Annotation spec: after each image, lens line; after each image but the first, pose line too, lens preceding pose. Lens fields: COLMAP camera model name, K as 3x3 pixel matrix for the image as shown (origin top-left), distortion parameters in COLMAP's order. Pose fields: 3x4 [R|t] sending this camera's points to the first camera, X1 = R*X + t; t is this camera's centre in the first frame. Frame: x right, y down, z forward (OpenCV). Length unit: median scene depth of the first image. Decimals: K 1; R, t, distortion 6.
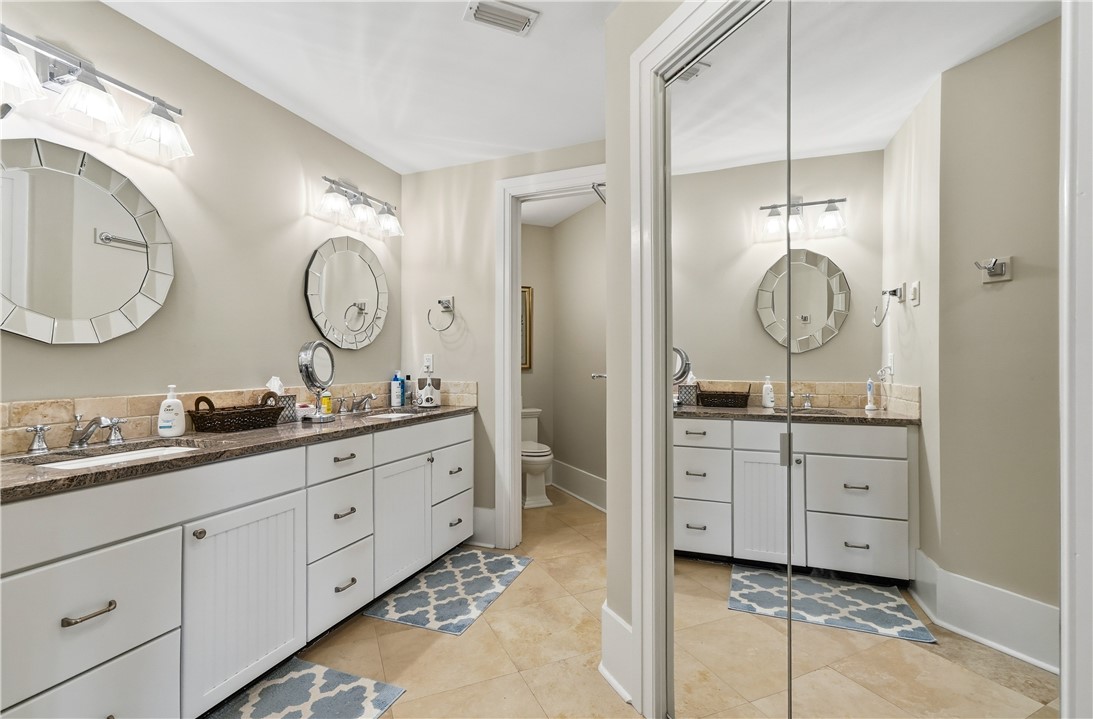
lens RADIAL K [[510.0, 0, 546.5], [0, 510.0, 359.5], [0, 0, 1]] dist [-0.025908, 0.024959]
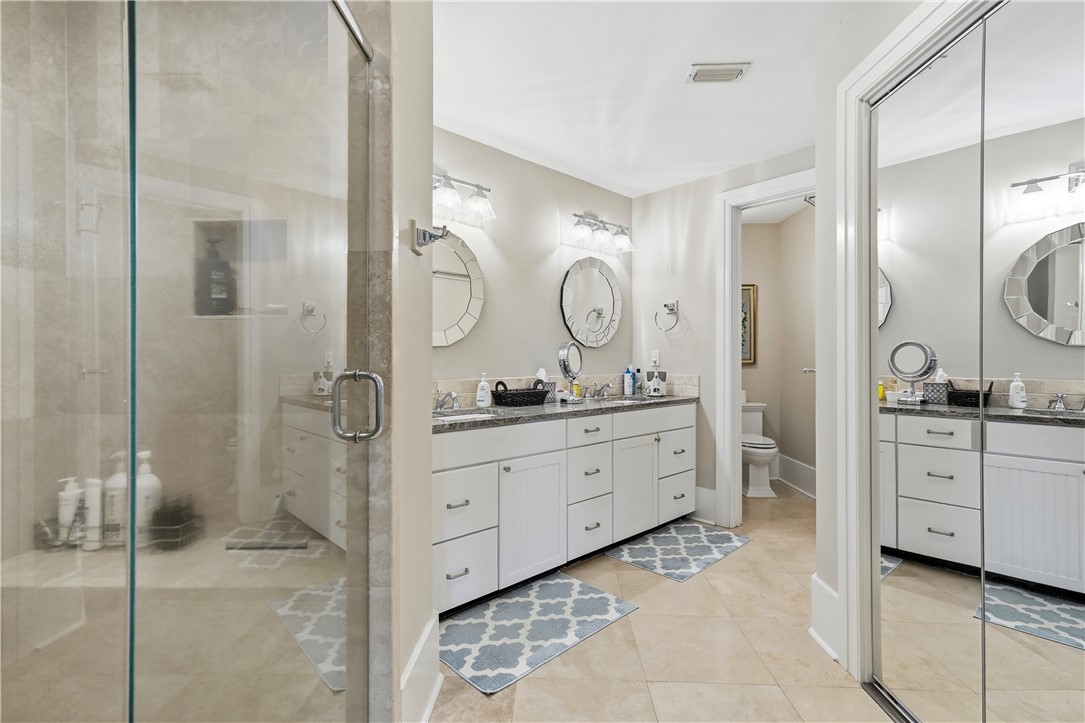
lens RADIAL K [[514.0, 0, 525.5], [0, 514.0, 357.7], [0, 0, 1]] dist [0.000853, 0.000441]
pose [[0.890322, 0.001439, -0.455330, 0.046416], [0.001495, 0.999980, 0.006084, -0.002781], [0.455330, -0.006097, 0.890302, -0.218249]]
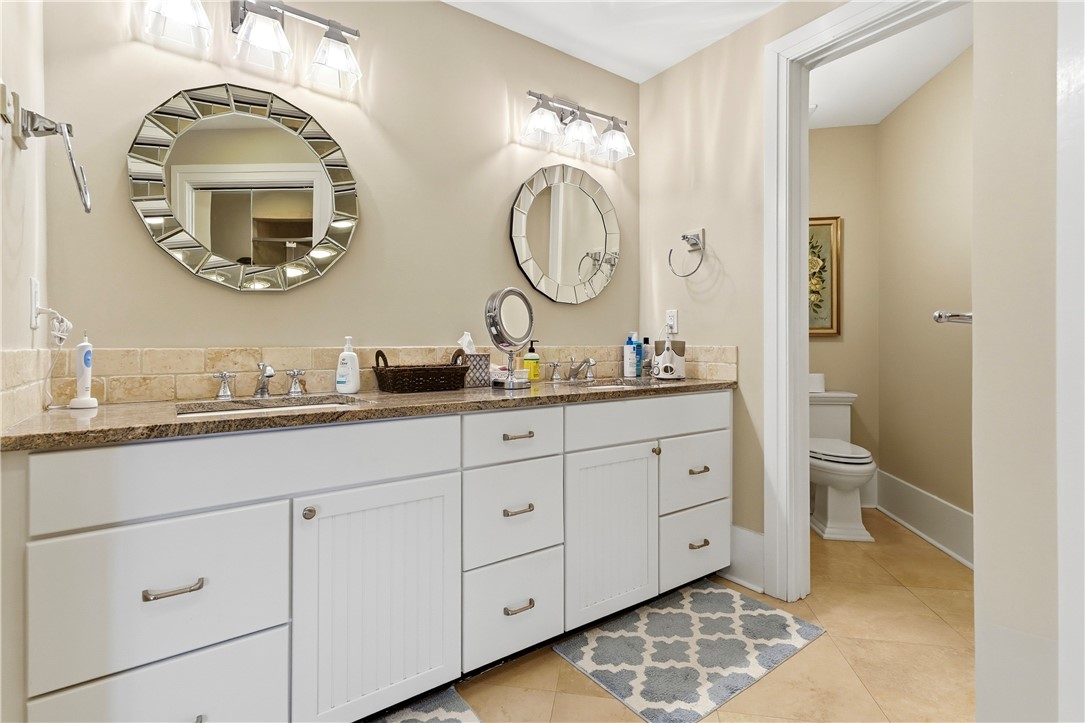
lens RADIAL K [[517.4, 0, 538.4], [0, 517.4, 342.4], [0, 0, 1]] dist [0.007793, 0.000193]
pose [[0.826473, -0.001863, -0.562973, 0.045677], [0.003233, 0.999994, 0.001437, 0.044359], [0.562967, -0.003008, 0.826474, 0.312641]]
